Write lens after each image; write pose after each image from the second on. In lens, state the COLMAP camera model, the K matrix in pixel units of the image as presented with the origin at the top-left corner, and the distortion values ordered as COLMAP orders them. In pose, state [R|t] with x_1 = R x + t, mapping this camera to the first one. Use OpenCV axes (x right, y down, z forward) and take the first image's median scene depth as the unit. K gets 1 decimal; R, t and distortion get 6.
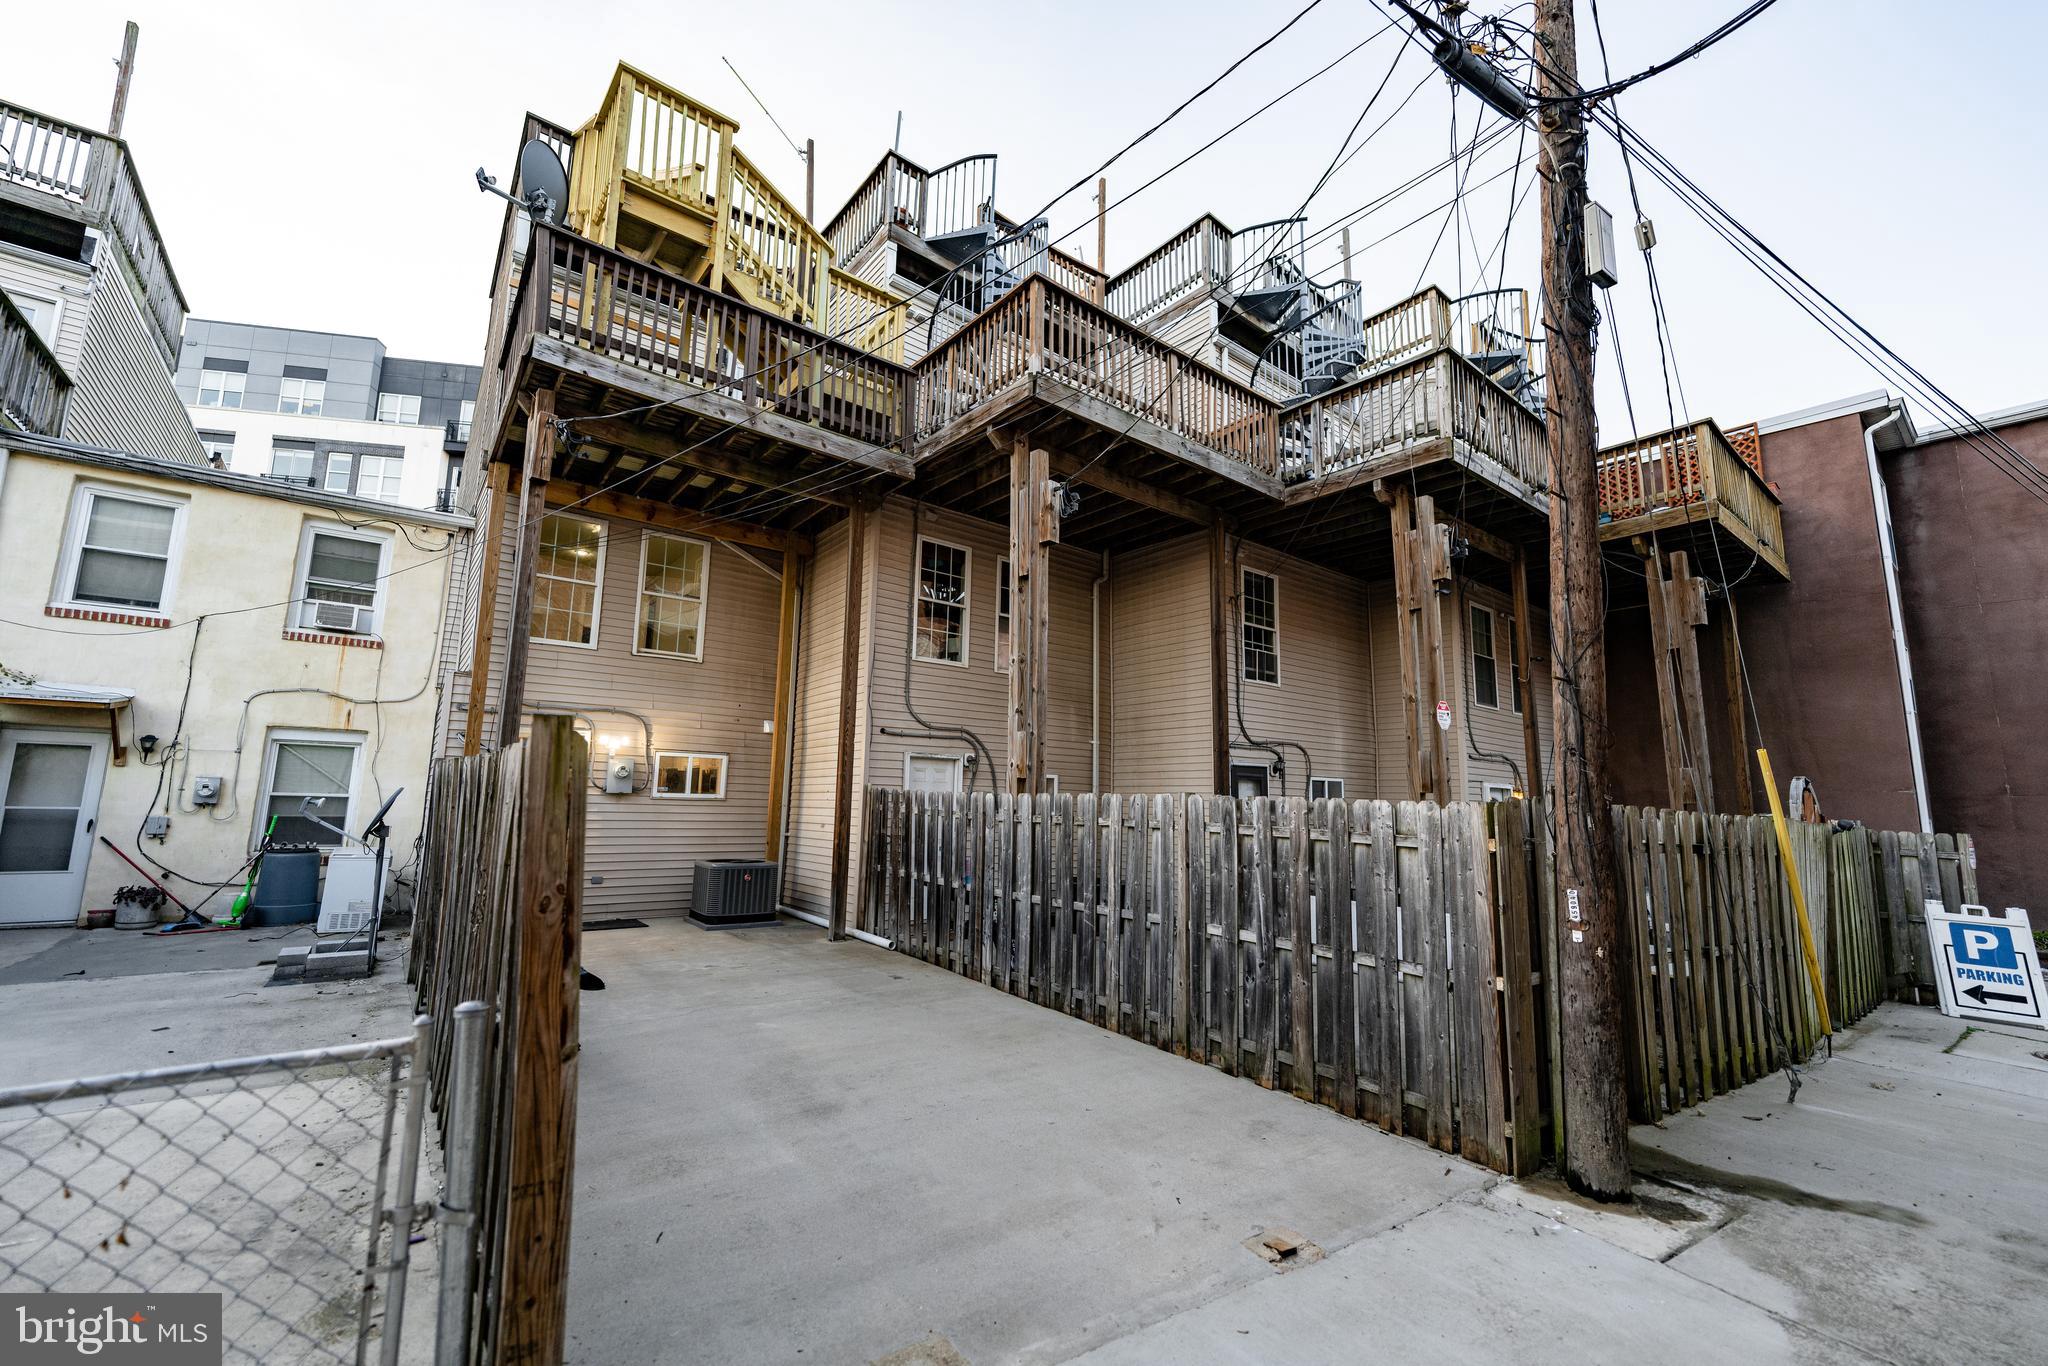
lens RADIAL K [[828.0, 0, 1018.3], [0, 828.0, 680.3], [0, 0, 1]] dist [-0.009004, -0.000293]
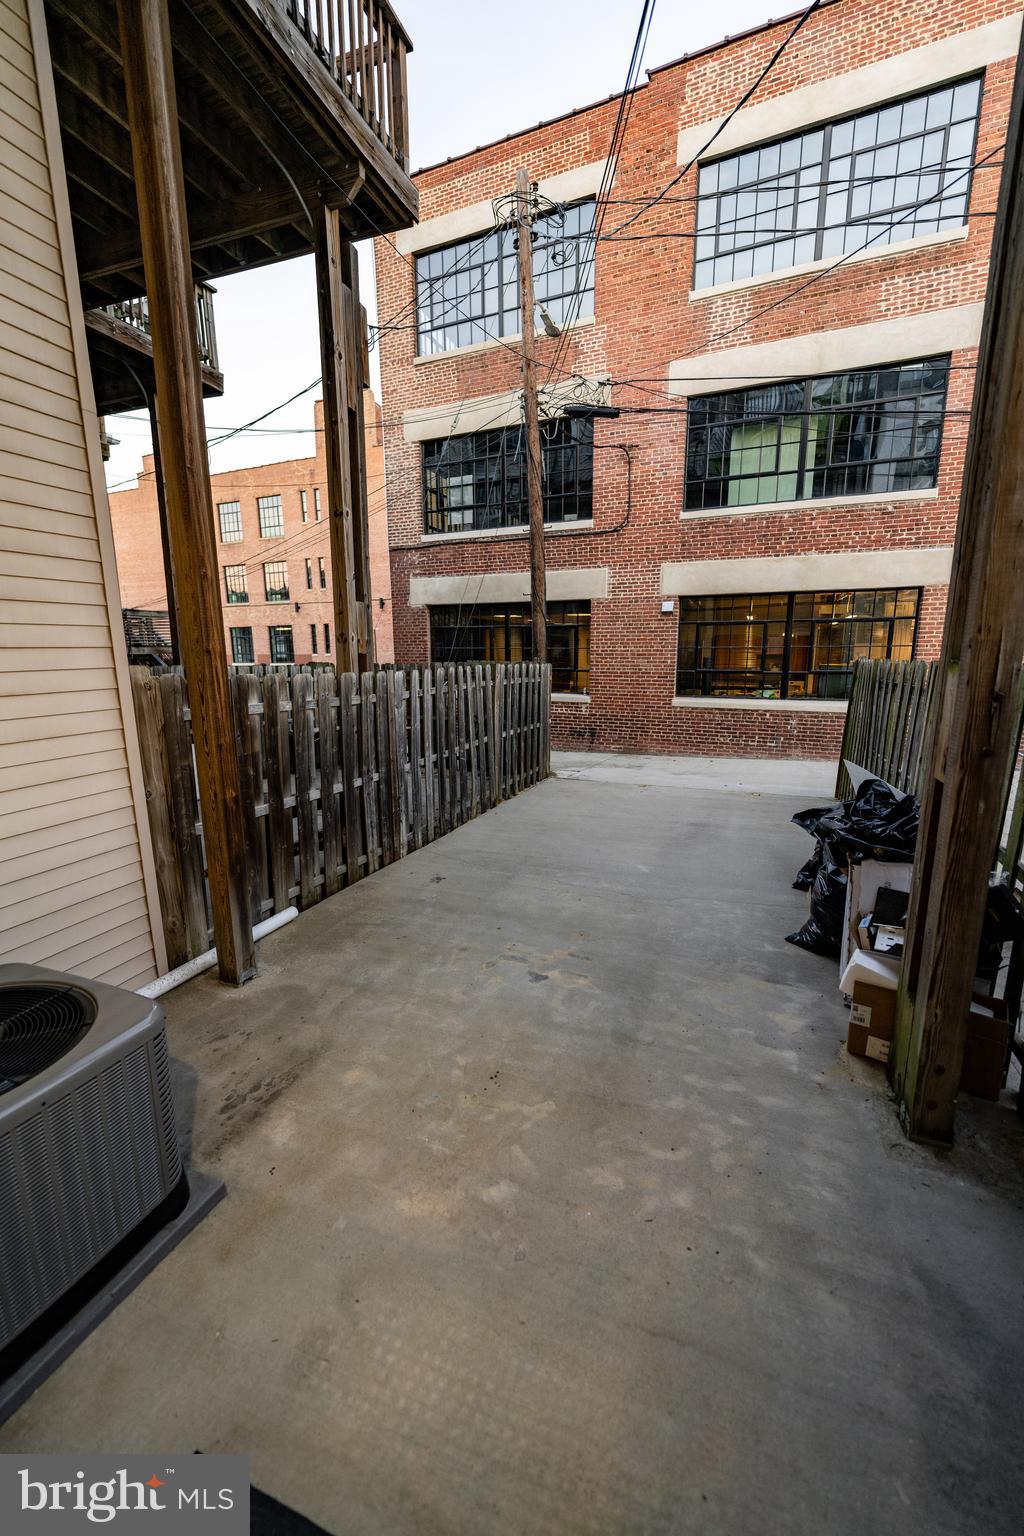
lens RADIAL K [[621.0, 0, 512.0], [0, 621.0, 768.0], [0, 0, 1]] dist [-0.009004, -0.000293]
pose [[-0.527185, -0.169718, 0.832630, -1.046271], [-0.124973, 0.984682, 0.121584, 0.207834], [-0.840511, -0.039959, -0.540319, 1.856026]]
